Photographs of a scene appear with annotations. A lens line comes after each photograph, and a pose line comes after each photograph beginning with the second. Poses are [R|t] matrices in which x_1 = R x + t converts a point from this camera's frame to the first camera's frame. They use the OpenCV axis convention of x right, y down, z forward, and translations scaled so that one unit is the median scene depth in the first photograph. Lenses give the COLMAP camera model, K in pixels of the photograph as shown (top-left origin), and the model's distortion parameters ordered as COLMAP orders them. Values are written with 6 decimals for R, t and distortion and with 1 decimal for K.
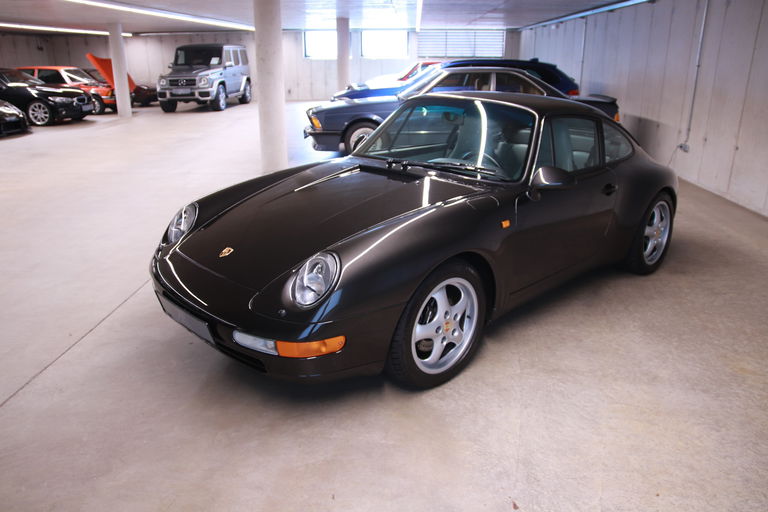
lens RADIAL K [[593.5, 0, 384.0], [0, 593.5, 256.0], [0, 0, 1]] dist [-0.061432, 0.006277]
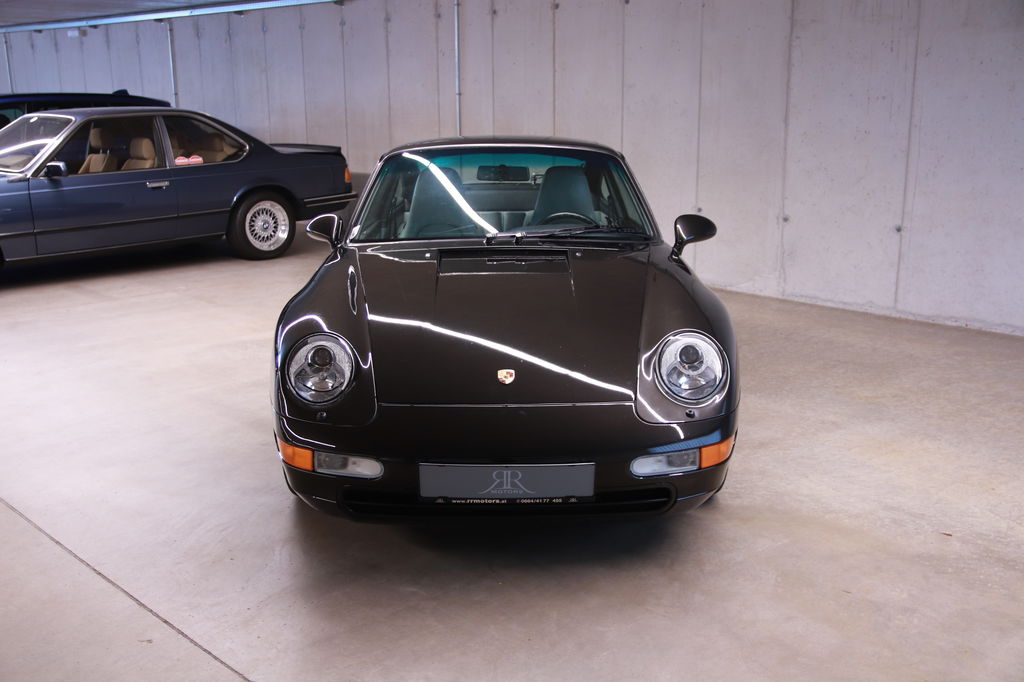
lens RADIAL K [[1056.8, 0, 512.0], [0, 1056.8, 341.0], [0, 0, 1]] dist [0.005188, 0.015552]
pose [[0.694098, -0.174384, 0.698440, -0.985371], [0.236314, 0.971646, 0.007752, -0.049489], [-0.679988, 0.159671, 0.715627, 0.115528]]
